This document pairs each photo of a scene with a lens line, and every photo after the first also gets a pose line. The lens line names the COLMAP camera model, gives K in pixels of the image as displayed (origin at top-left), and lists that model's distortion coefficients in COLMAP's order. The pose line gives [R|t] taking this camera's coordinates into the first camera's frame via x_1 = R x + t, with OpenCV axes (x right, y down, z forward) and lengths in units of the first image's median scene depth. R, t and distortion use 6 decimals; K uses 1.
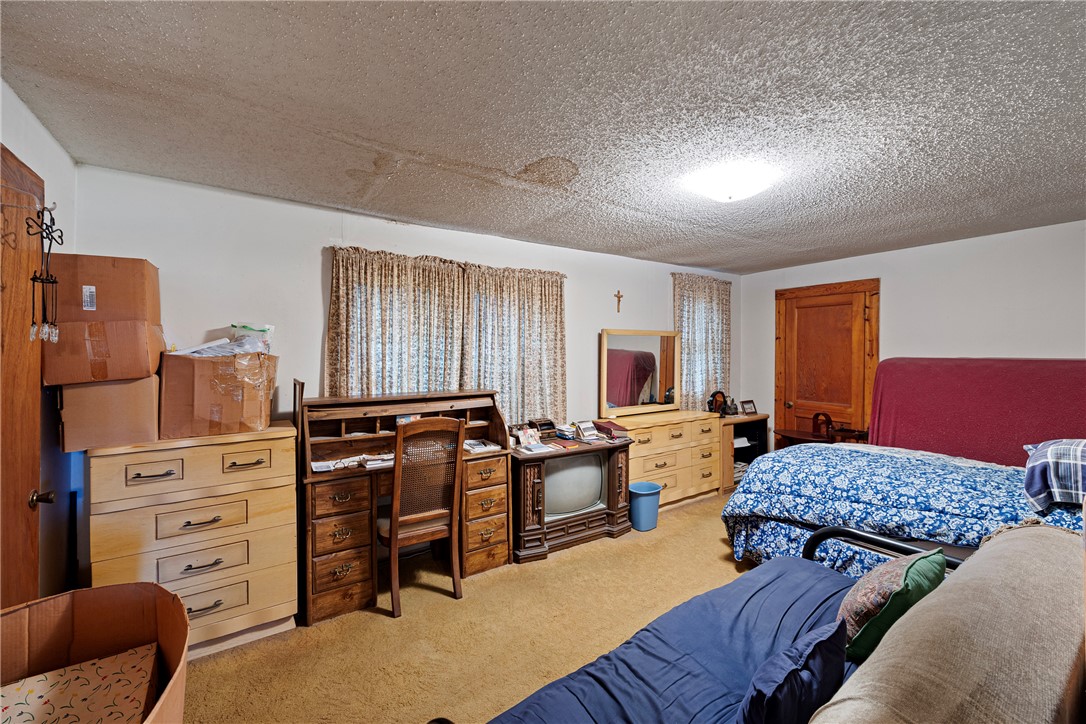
lens RADIAL K [[439.5, 0, 541.4], [0, 439.5, 356.9], [0, 0, 1]] dist [0.004317, 0.000355]
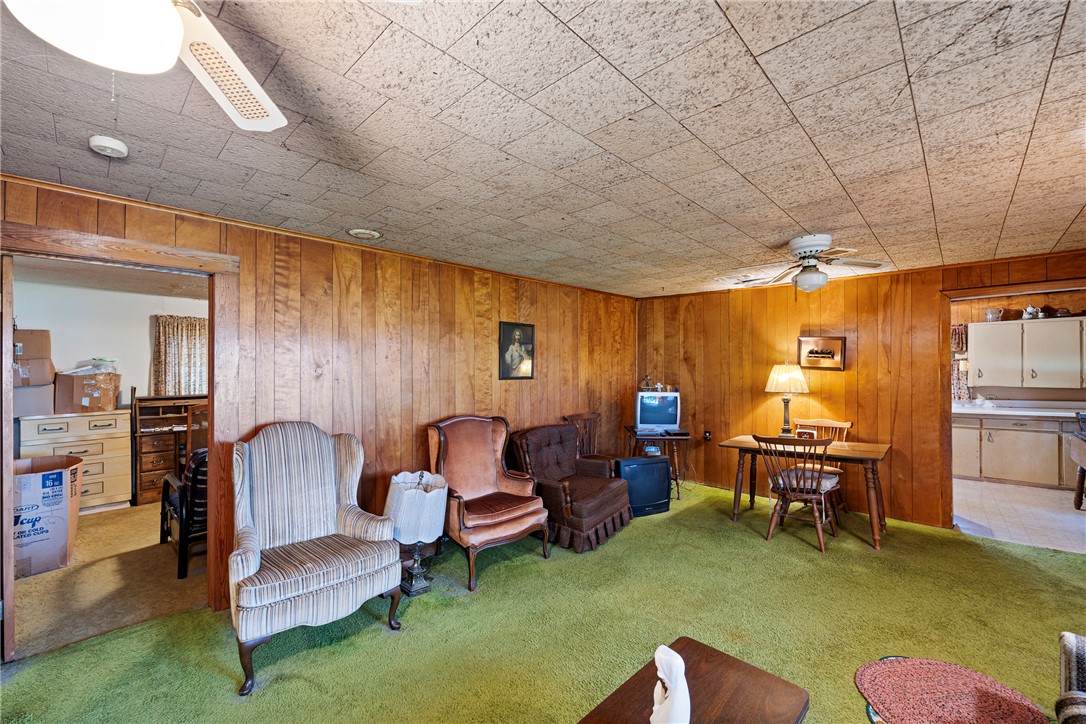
lens RADIAL K [[439.5, 0, 537.7], [0, 439.5, 367.5], [0, 0, 1]] dist [0.004317, 0.000355]
pose [[0.979337, -0.002686, 0.202217, 0.814316], [0.004413, 0.999958, -0.008088, -0.007608], [-0.202186, 0.008813, 0.979307, -1.287569]]
